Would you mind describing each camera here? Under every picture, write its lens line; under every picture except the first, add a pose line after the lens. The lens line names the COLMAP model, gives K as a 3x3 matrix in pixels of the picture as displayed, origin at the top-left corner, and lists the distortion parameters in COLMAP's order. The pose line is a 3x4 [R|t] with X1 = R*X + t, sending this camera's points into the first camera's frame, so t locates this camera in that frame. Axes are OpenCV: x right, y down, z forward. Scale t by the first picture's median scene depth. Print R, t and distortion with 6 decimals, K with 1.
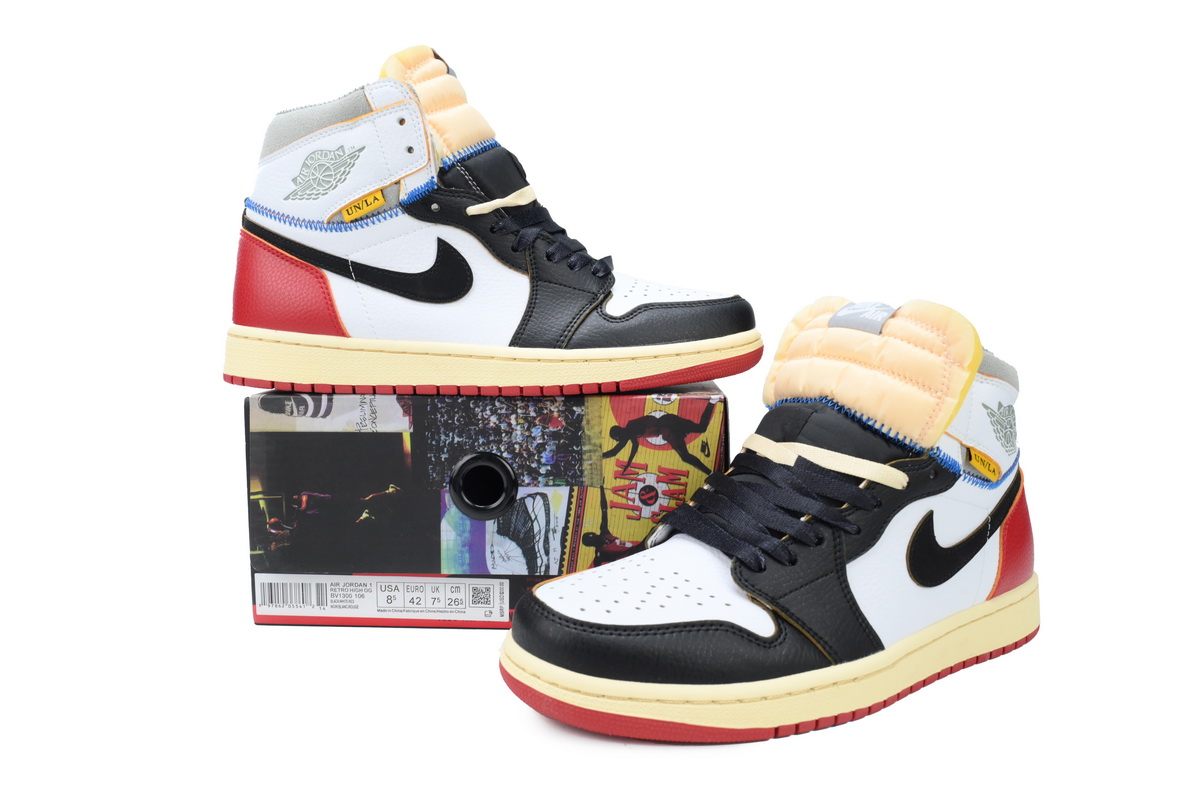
lens RADIAL K [[887.0, 0, 600.0], [0, 887.0, 400.0], [0, 0, 1]] dist [0.042909, 0.000194]
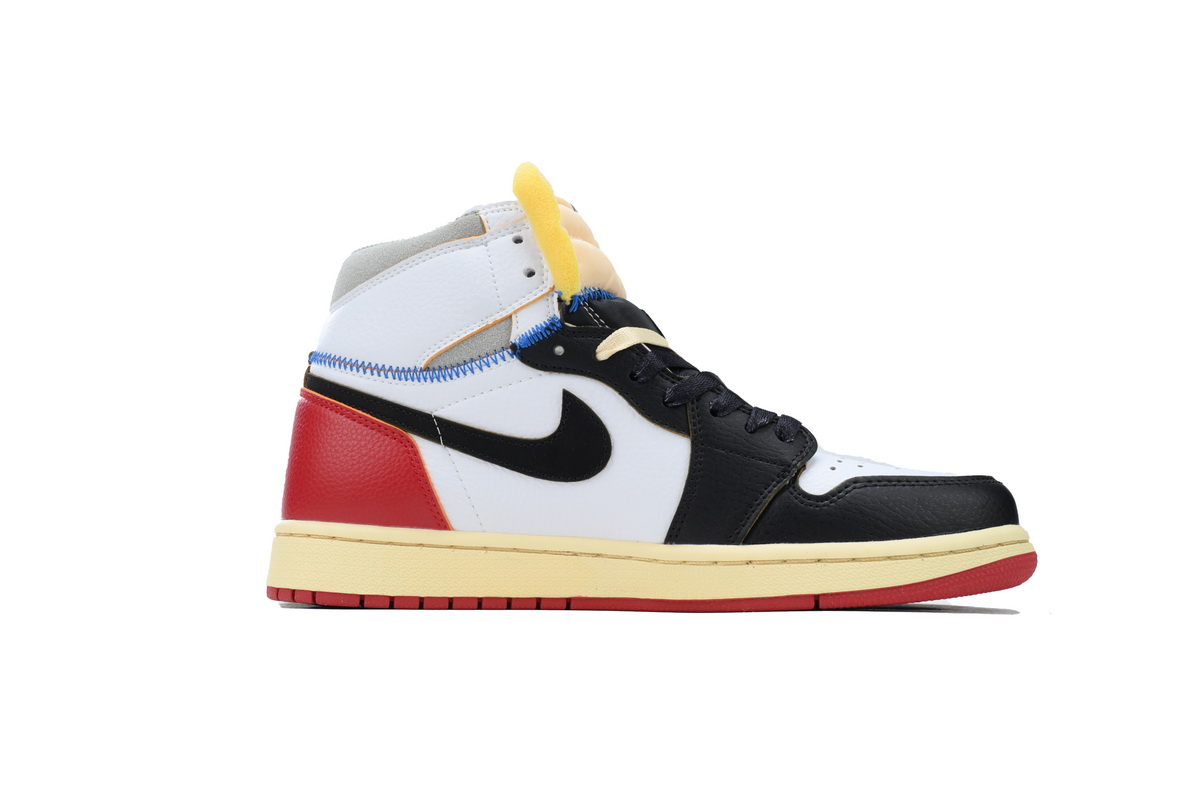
lens RADIAL K [[964.4, 0, 600.0], [0, 964.4, 400.0], [0, 0, 1]] dist [0.005094, 0.001502]
pose [[0.996920, -0.003882, -0.078332, -0.089934], [-0.009345, 0.985780, -0.167783, -0.041133], [0.077869, 0.167998, 0.982707, 0.224495]]
